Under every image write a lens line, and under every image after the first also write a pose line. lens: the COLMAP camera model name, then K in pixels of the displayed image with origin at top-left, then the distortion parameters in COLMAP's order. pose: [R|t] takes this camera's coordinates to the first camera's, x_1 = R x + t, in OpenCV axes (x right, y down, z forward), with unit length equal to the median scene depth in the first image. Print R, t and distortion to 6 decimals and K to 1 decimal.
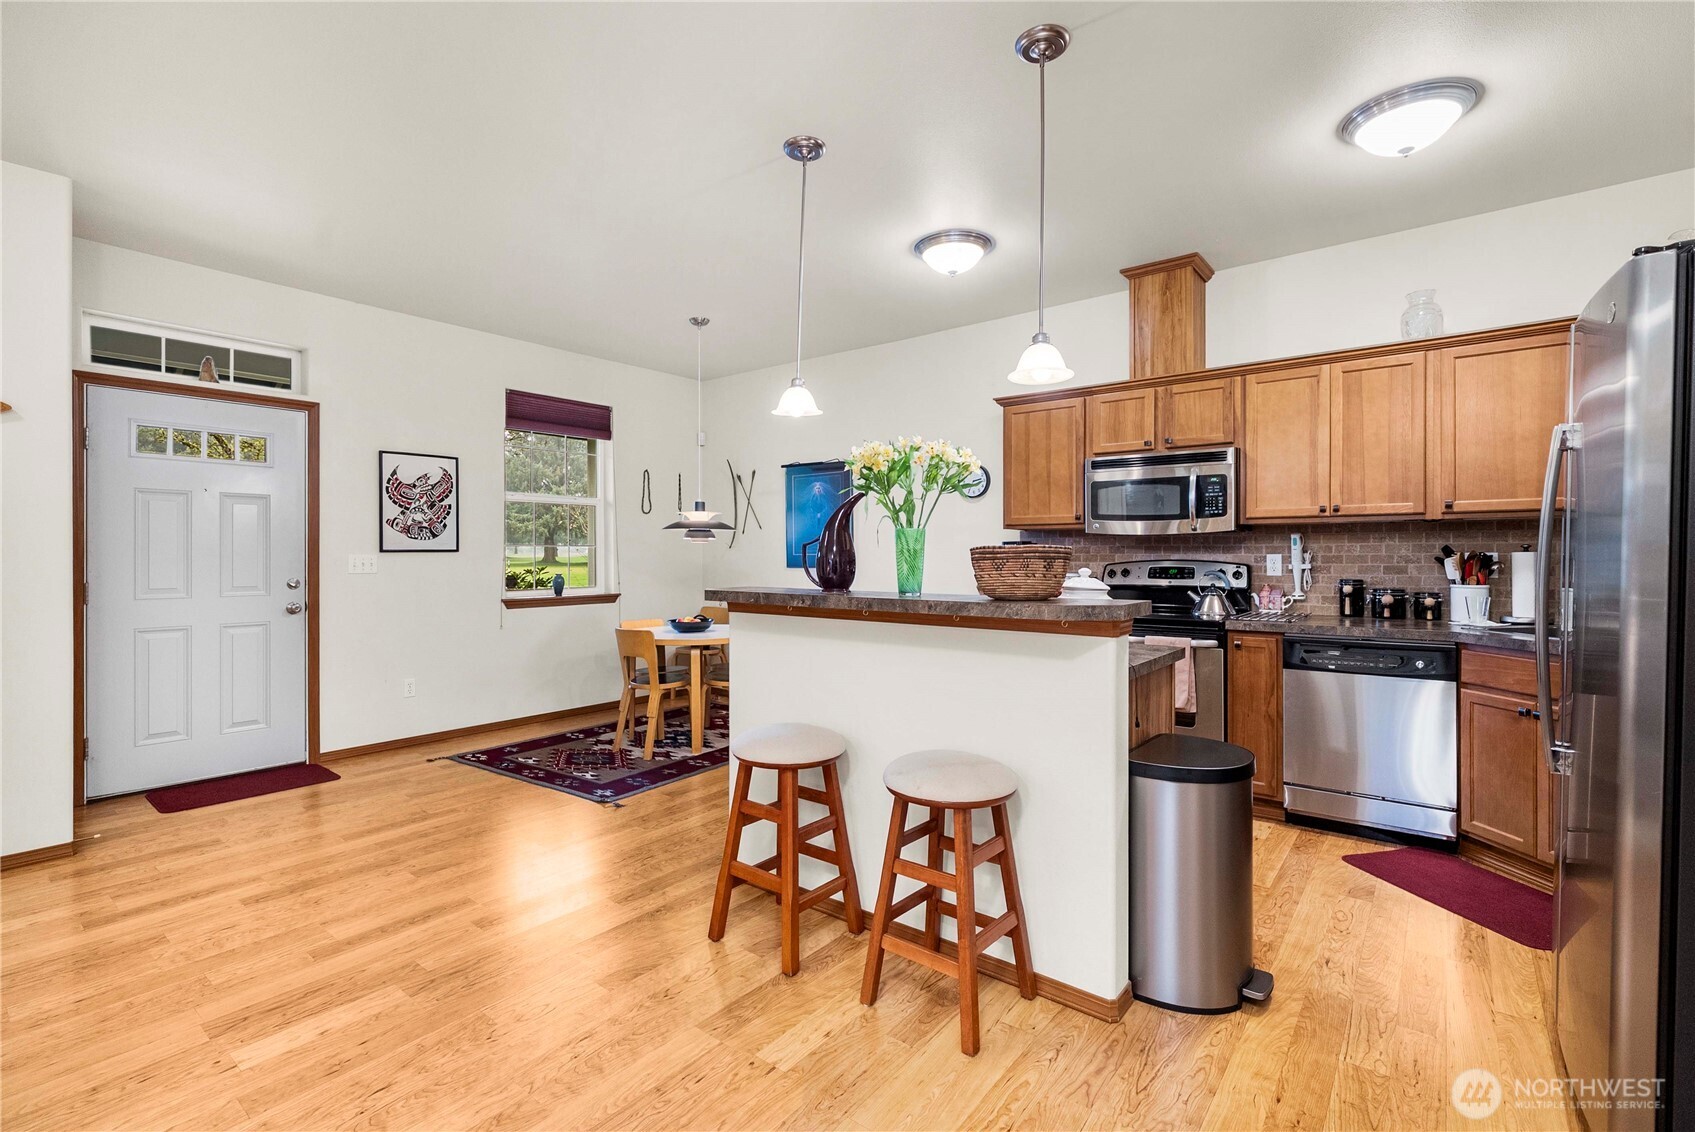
lens RADIAL K [[770.0, 0, 838.8], [0, 770.0, 556.2], [0, 0, 1]] dist [0.000566, 0.000262]
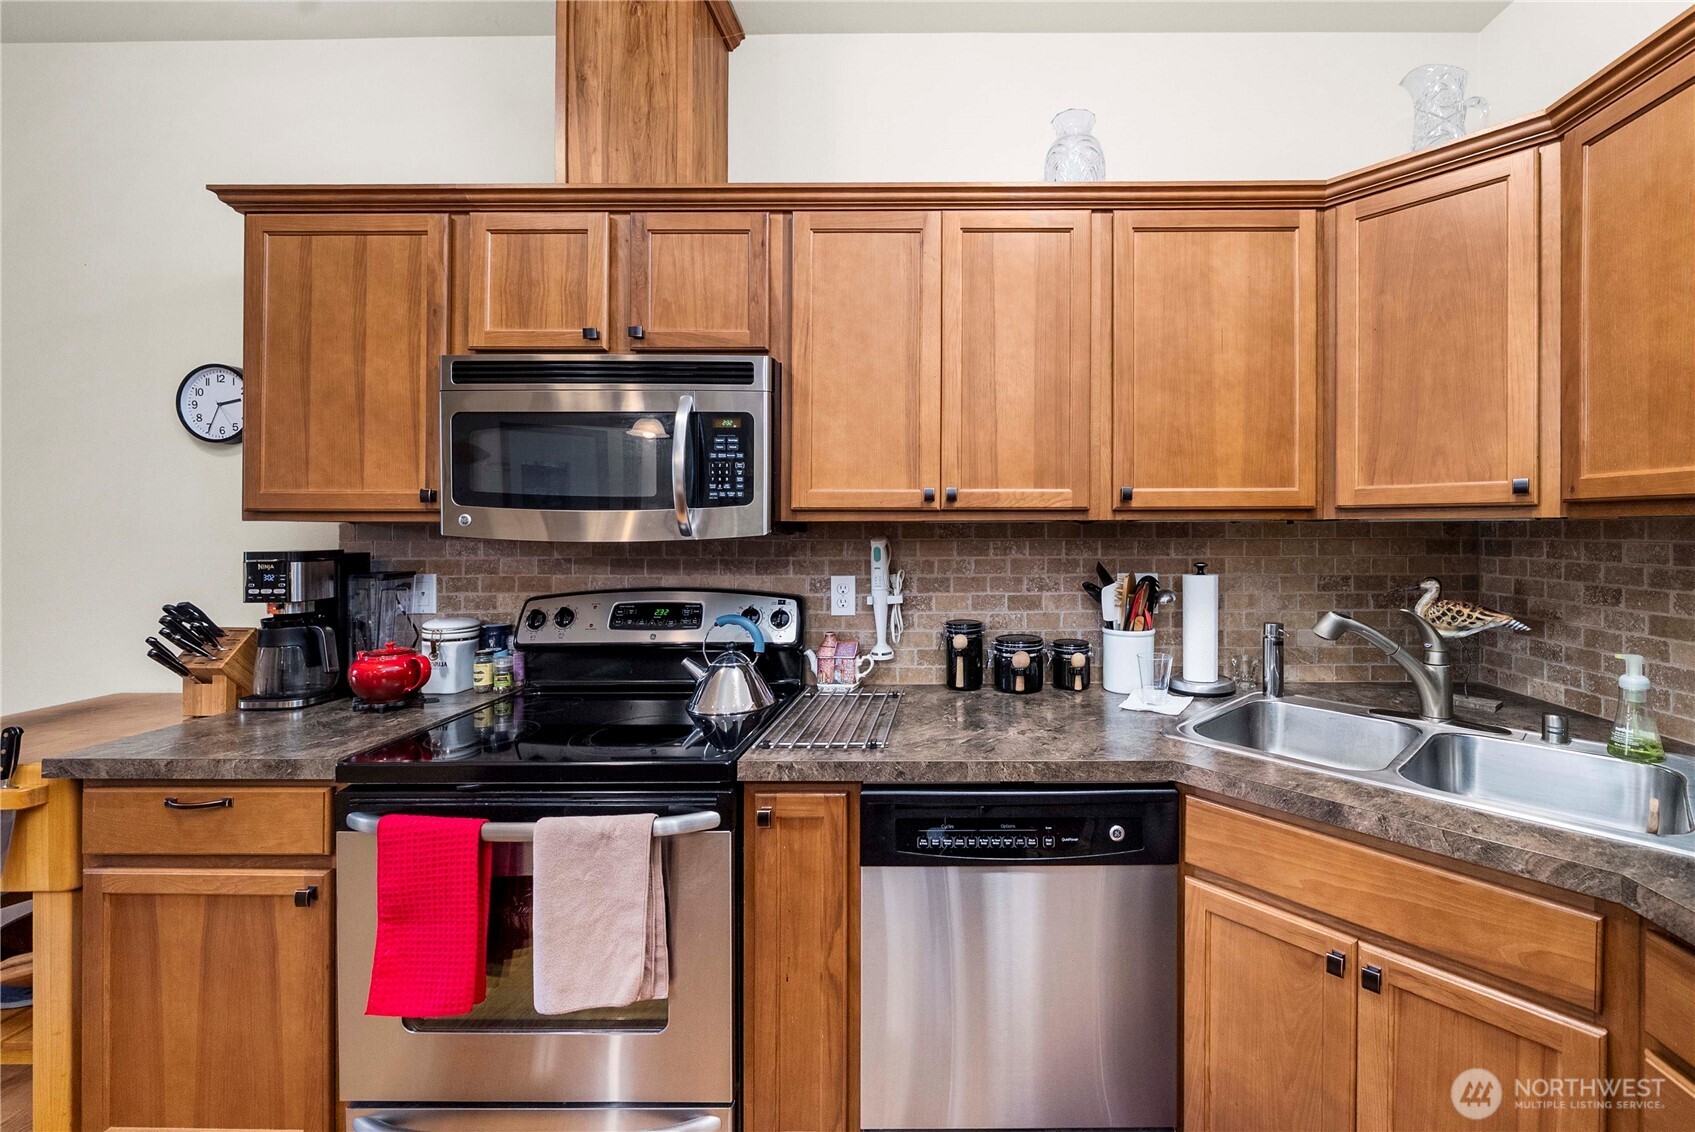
lens RADIAL K [[697.3, 0, 964.7], [0, 697.3, 511.6], [0, 0, 1]] dist [-0.002196, -0.000881]
pose [[0.774691, 0.015942, 0.632139, 0.217971], [0.001451, 0.999635, -0.026989, -0.023275], [-0.632338, 0.021825, 0.774385, 0.384333]]
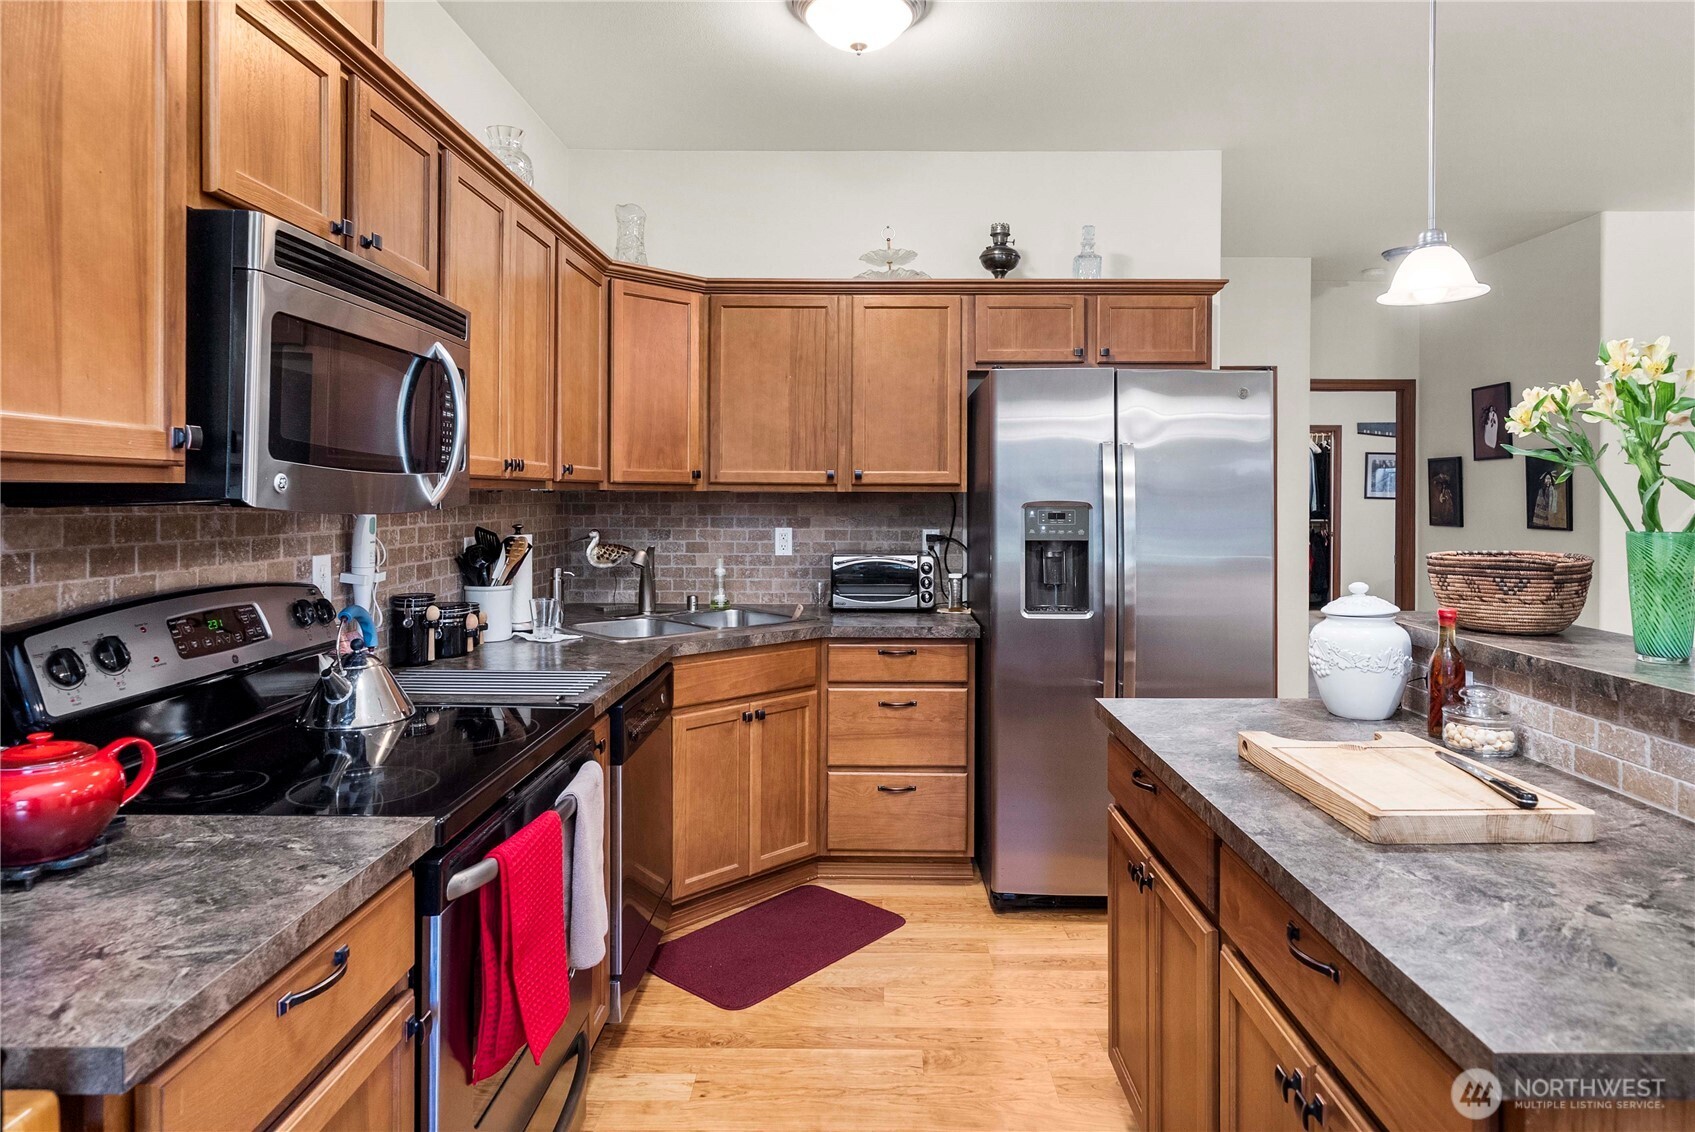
lens RADIAL K [[965.4, 0, 855.1], [0, 965.4, 458.8], [0, 0, 1]] dist [0.000016, -0.000447]
pose [[-0.613667, 0.030025, 0.788994, -0.032729], [-0.000085, 0.999274, -0.038093, -0.024438], [-0.789565, -0.023443, -0.613220, 0.746044]]
